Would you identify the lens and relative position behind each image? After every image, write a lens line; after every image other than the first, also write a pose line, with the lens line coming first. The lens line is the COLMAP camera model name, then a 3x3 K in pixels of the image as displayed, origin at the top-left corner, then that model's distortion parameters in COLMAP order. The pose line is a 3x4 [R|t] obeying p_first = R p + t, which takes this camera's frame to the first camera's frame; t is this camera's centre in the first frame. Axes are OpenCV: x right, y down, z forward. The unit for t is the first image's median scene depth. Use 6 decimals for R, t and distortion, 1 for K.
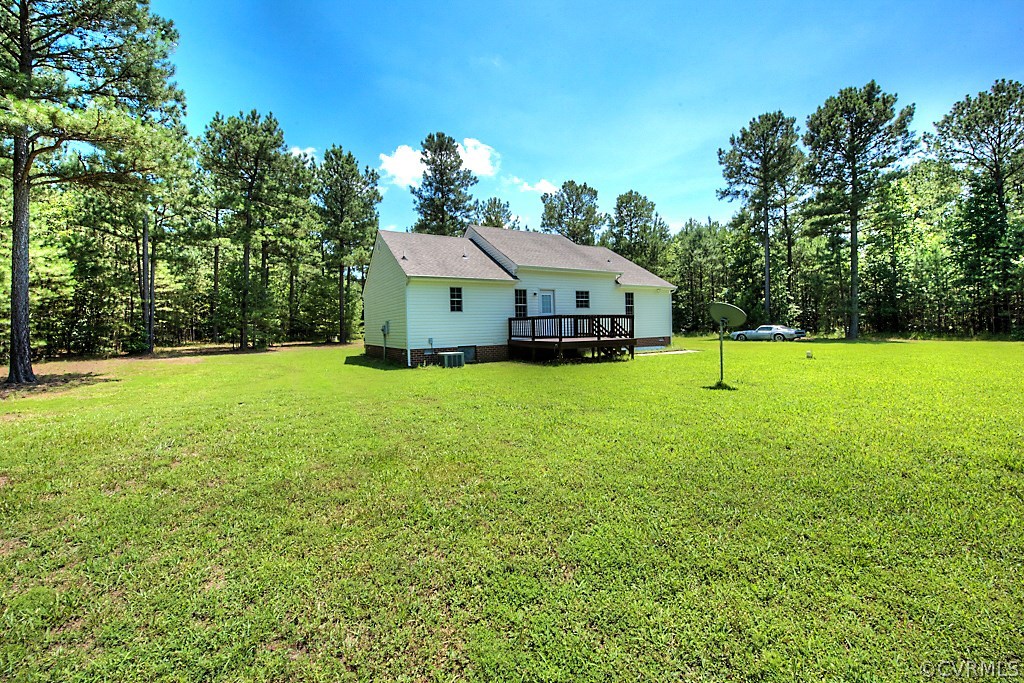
lens RADIAL K [[413.7, 0, 511.8], [0, 413.7, 333.8], [0, 0, 1]] dist [-0.000574, -0.000013]
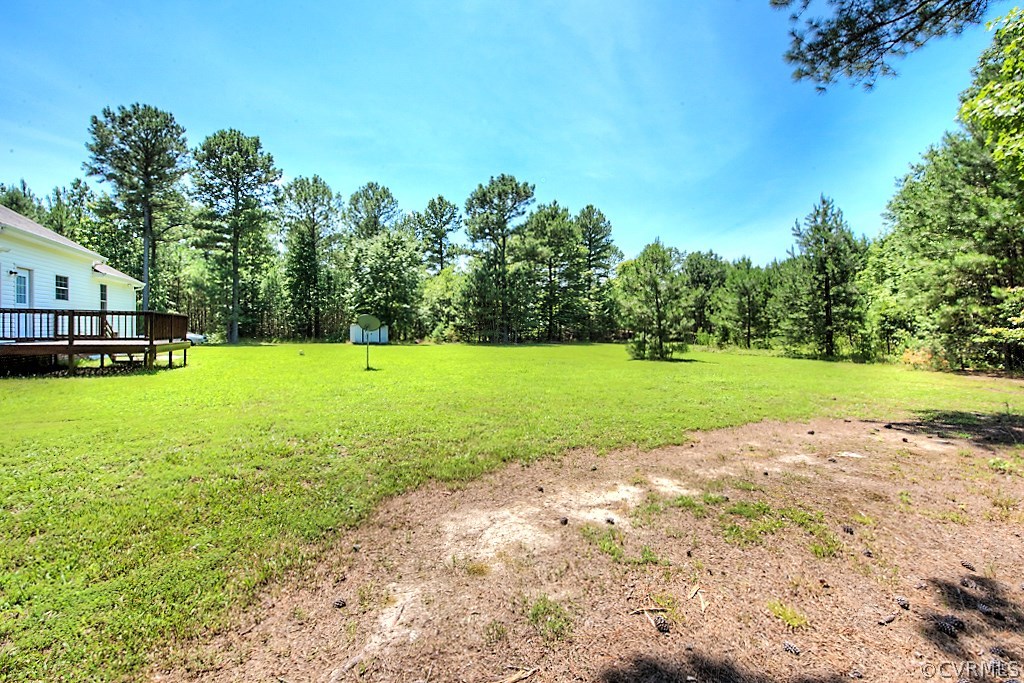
lens RADIAL K [[413.7, 0, 511.7], [0, 413.7, 342.3], [0, 0, 1]] dist [-0.000574, -0.000013]
pose [[0.131366, -0.004727, 0.991323, -0.444490], [0.000803, 0.999989, 0.004662, 0.009358], [-0.991334, 0.000184, 0.131369, 0.122863]]
